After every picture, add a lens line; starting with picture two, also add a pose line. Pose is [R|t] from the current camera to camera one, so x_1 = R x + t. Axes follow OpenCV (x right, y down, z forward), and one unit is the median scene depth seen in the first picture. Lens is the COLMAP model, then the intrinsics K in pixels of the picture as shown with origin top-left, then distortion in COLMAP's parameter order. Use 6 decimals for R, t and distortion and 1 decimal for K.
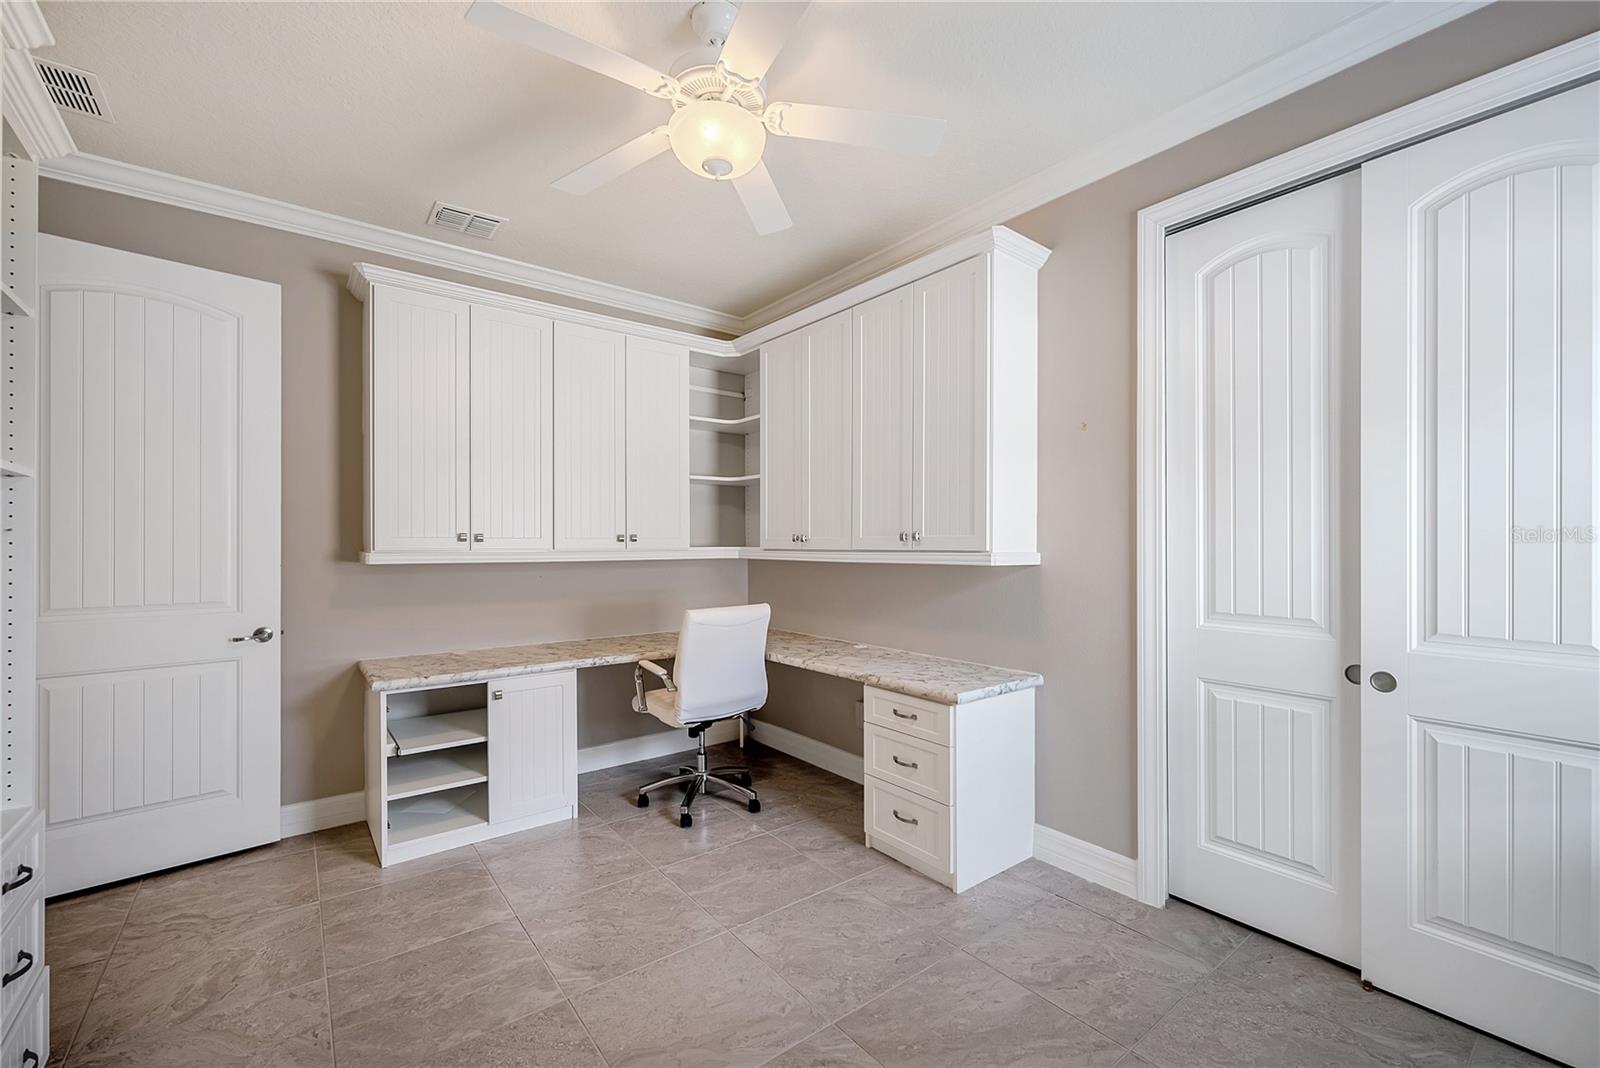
lens RADIAL K [[657.2, 0, 795.2], [0, 657.2, 553.8], [0, 0, 1]] dist [0.000004, 0.000226]
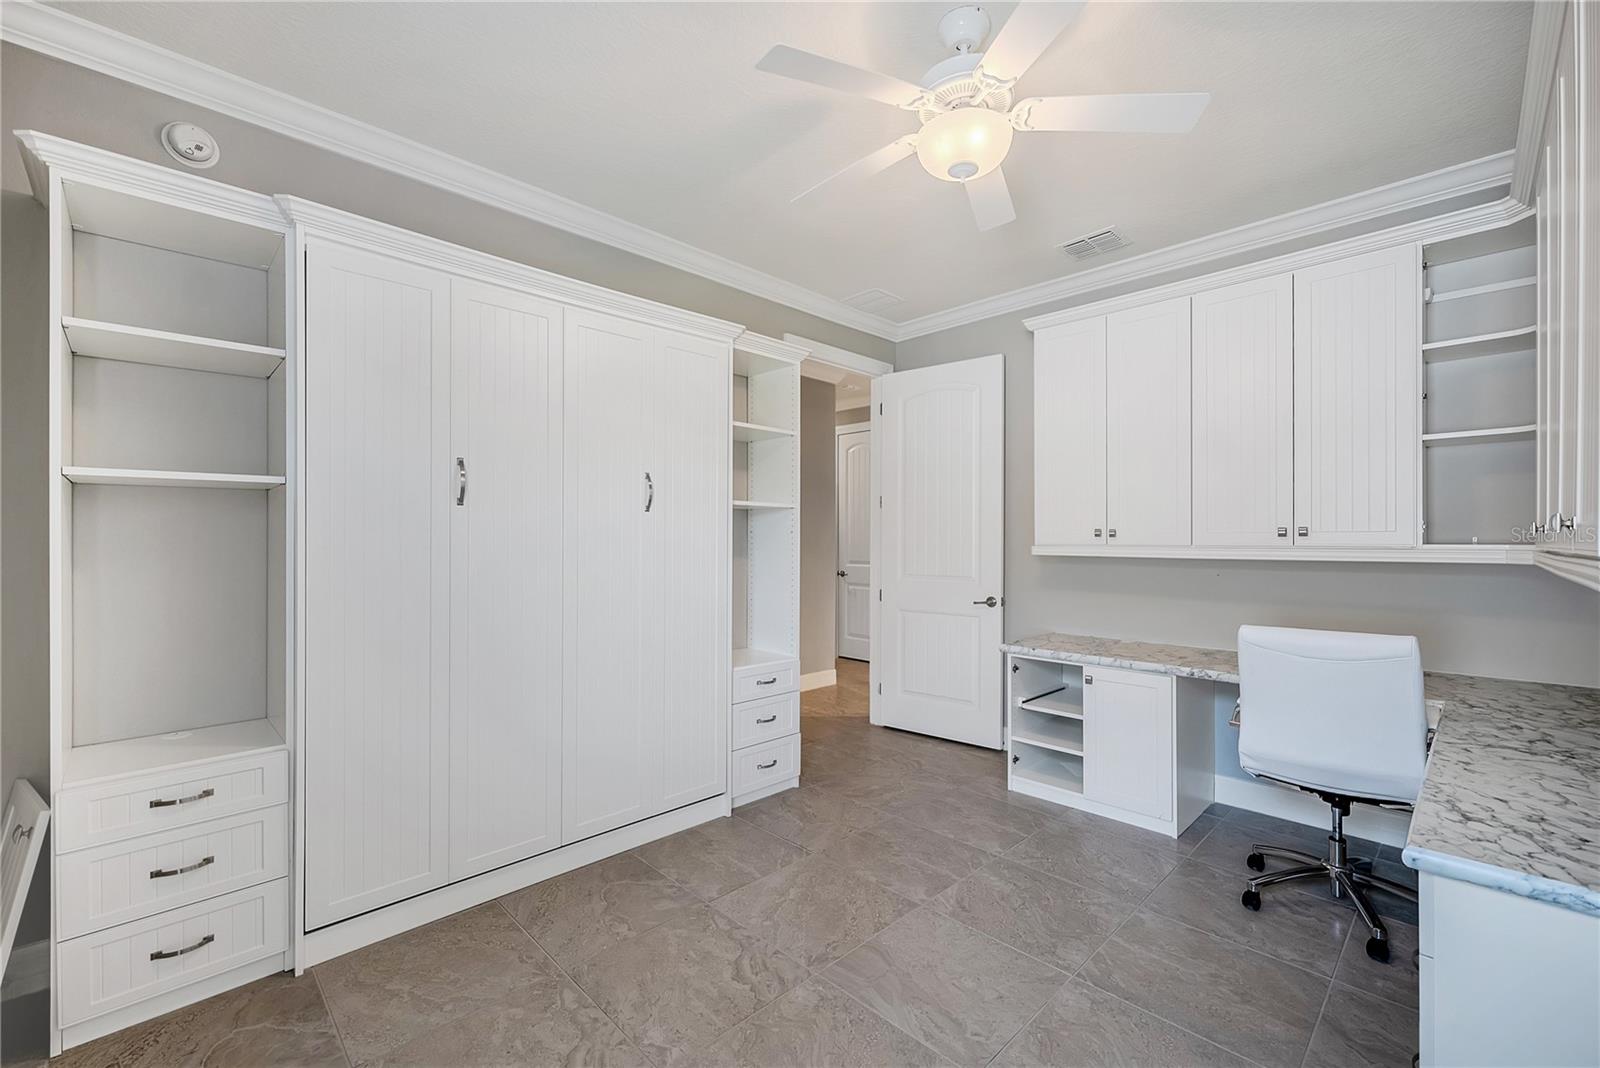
lens RADIAL K [[670.6, 0, 803.4], [0, 670.6, 544.9], [0, 0, 1]] dist [-0.012224, 0.000081]
pose [[0.111804, 0.010127, -0.993679, 0.574667], [-0.016039, 0.999836, 0.008385, -0.006327], [0.993601, 0.015000, 0.111948, 0.411567]]
